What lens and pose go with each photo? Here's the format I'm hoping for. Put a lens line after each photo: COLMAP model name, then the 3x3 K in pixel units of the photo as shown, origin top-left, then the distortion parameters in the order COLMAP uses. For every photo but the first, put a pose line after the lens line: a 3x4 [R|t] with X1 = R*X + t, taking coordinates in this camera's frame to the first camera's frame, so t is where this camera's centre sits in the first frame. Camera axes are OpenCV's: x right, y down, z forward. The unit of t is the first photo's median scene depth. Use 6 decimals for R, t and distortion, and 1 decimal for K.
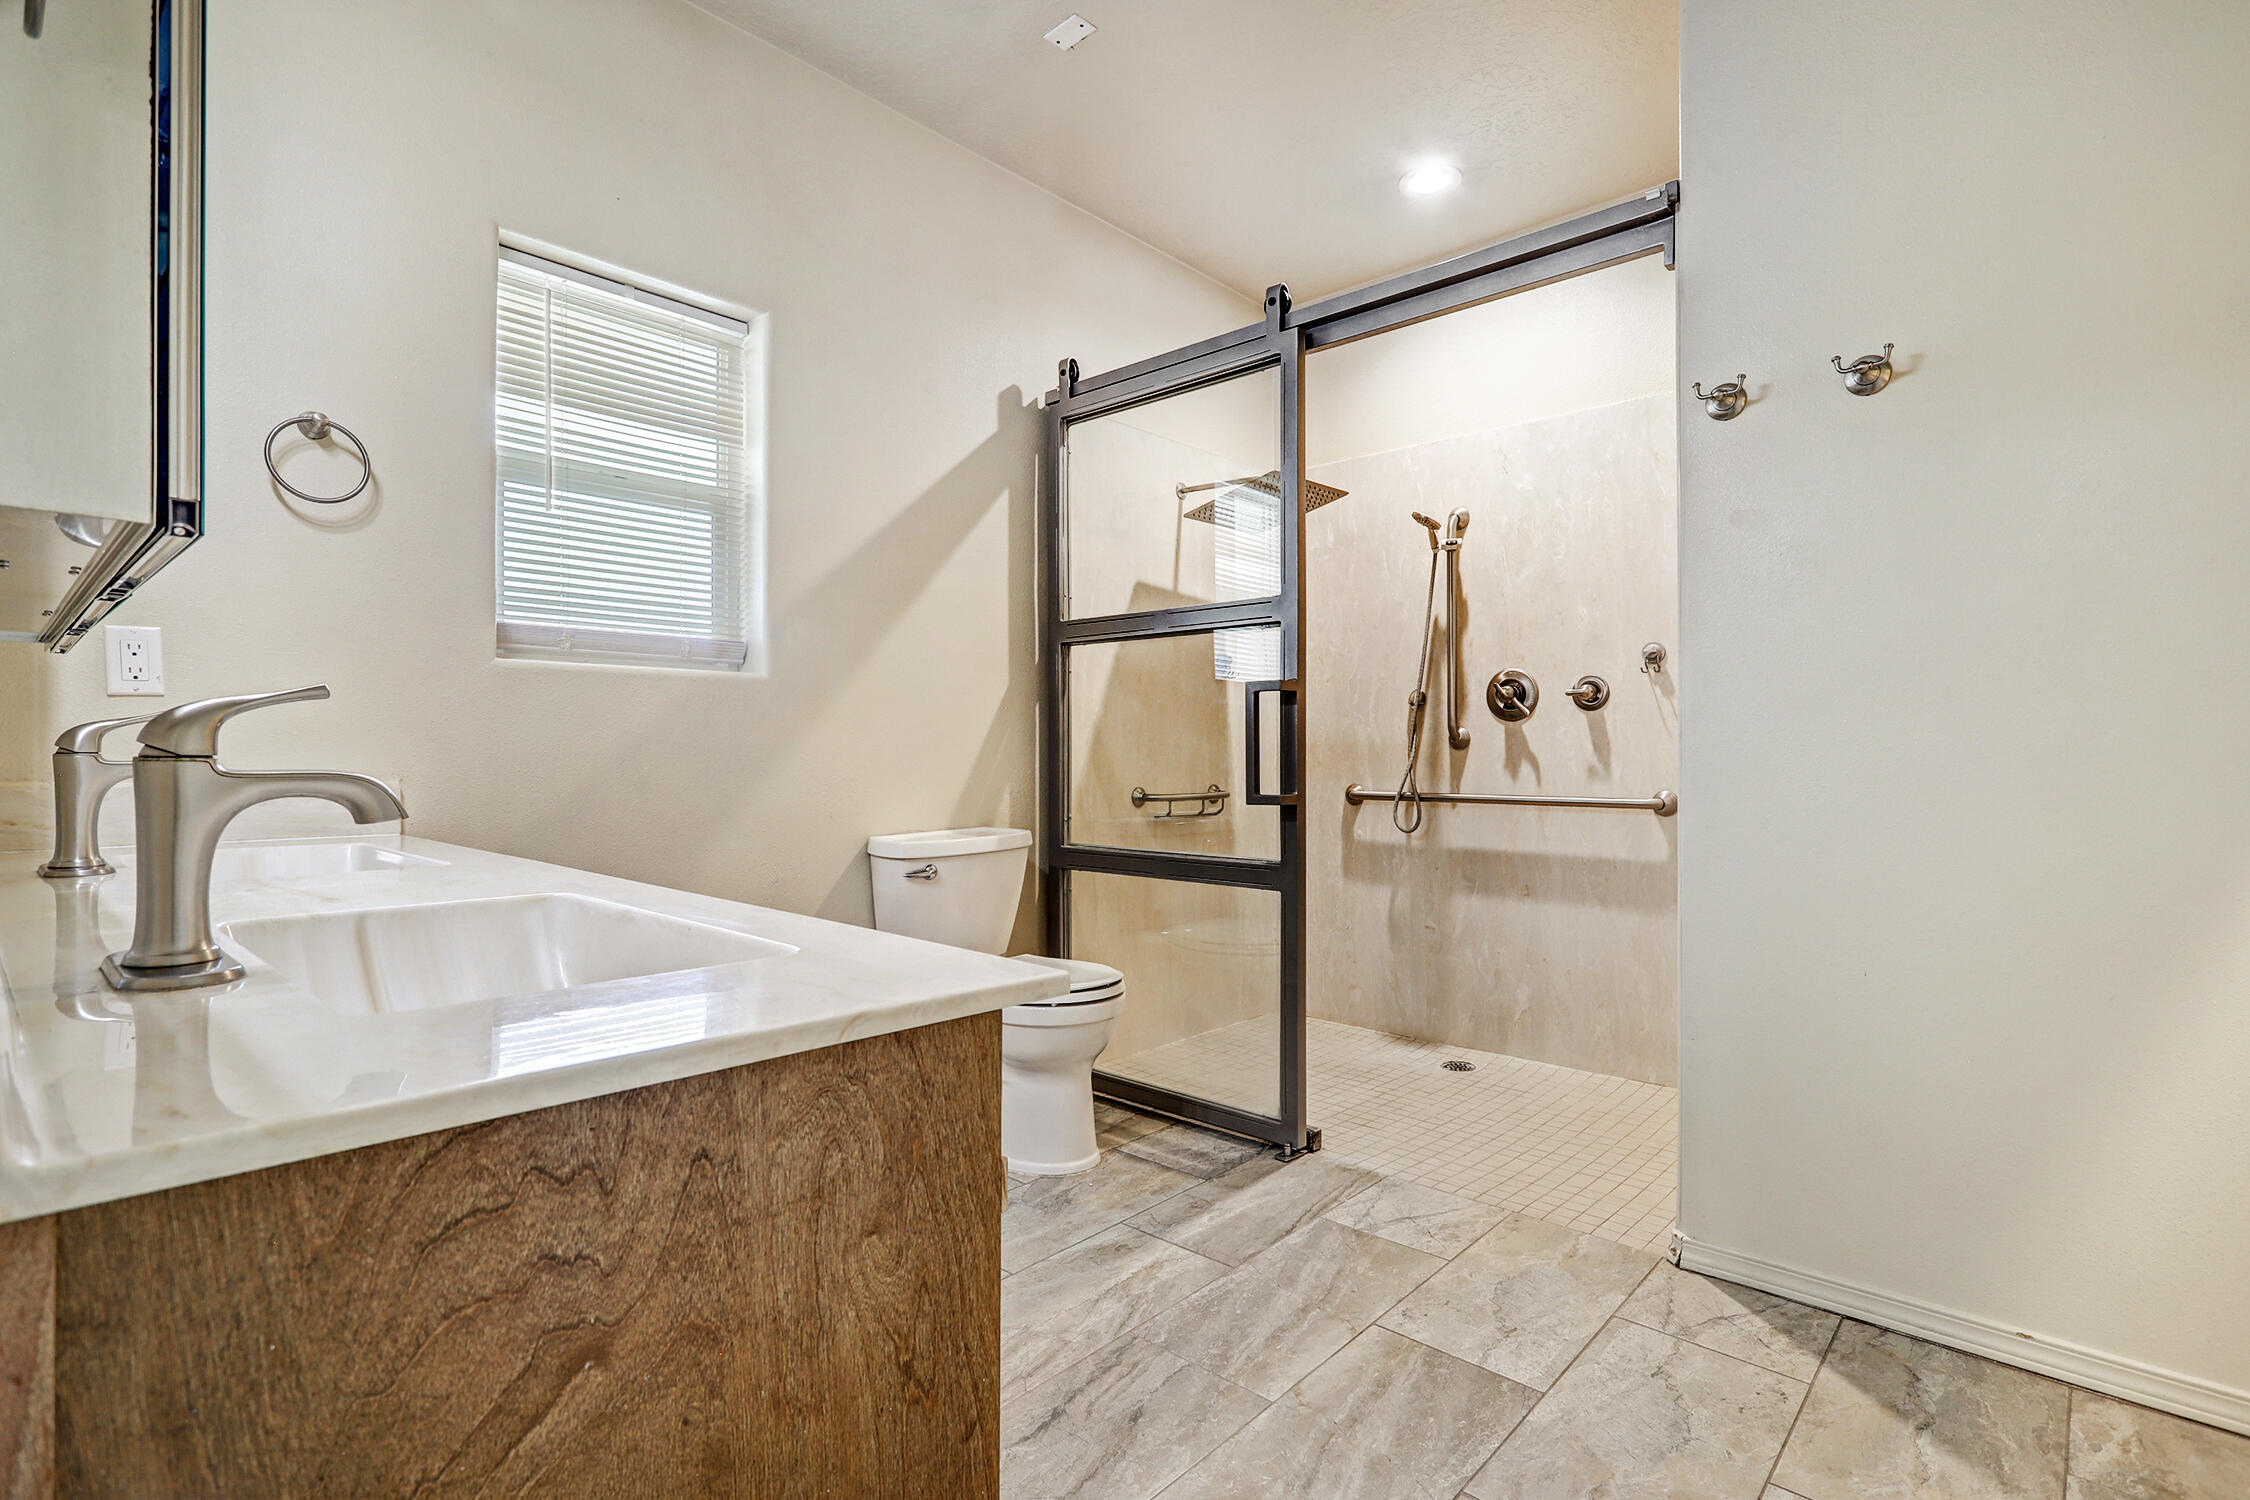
lens RADIAL K [[1065.3, 0, 1113.0], [0, 1065.3, 762.3], [0, 0, 1]] dist [-0.009172, 0.002244]
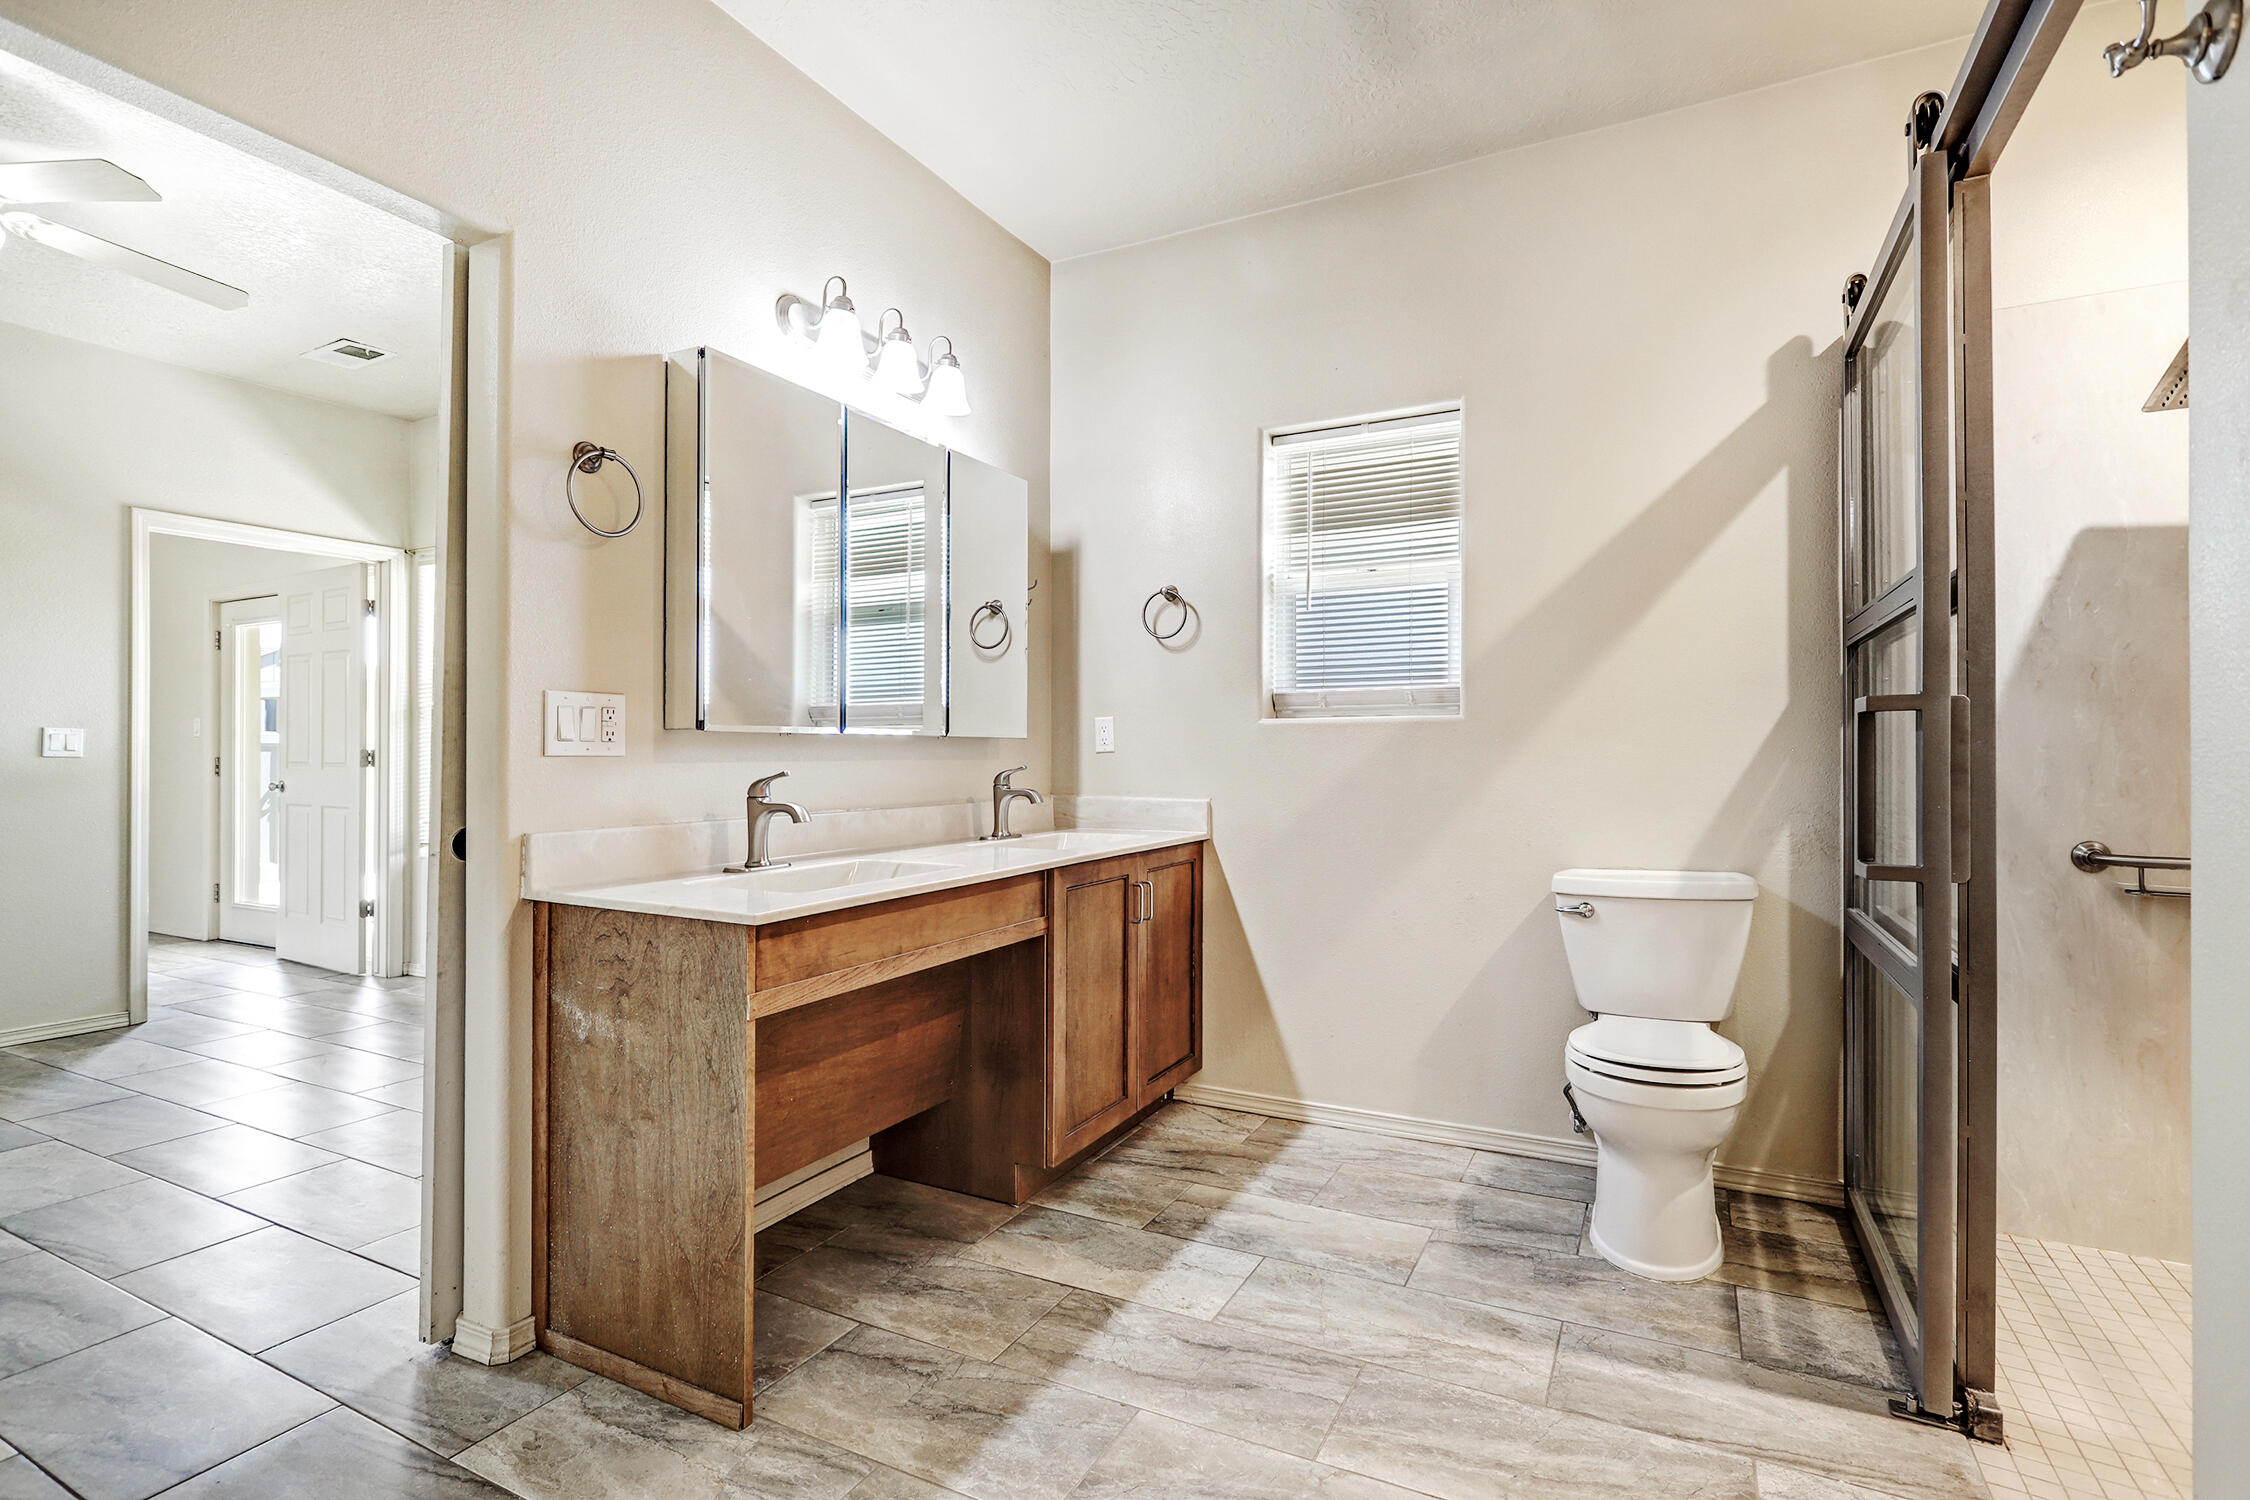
lens RADIAL K [[1065.3, 0, 1146.9], [0, 1065.3, 753.4], [0, 0, 1]] dist [-0.009172, 0.002244]
pose [[0.269826, -0.003472, -0.962903, 0.774213], [-0.003482, 0.999983, -0.004581, -0.040027], [0.962903, 0.004589, 0.269809, 0.418743]]
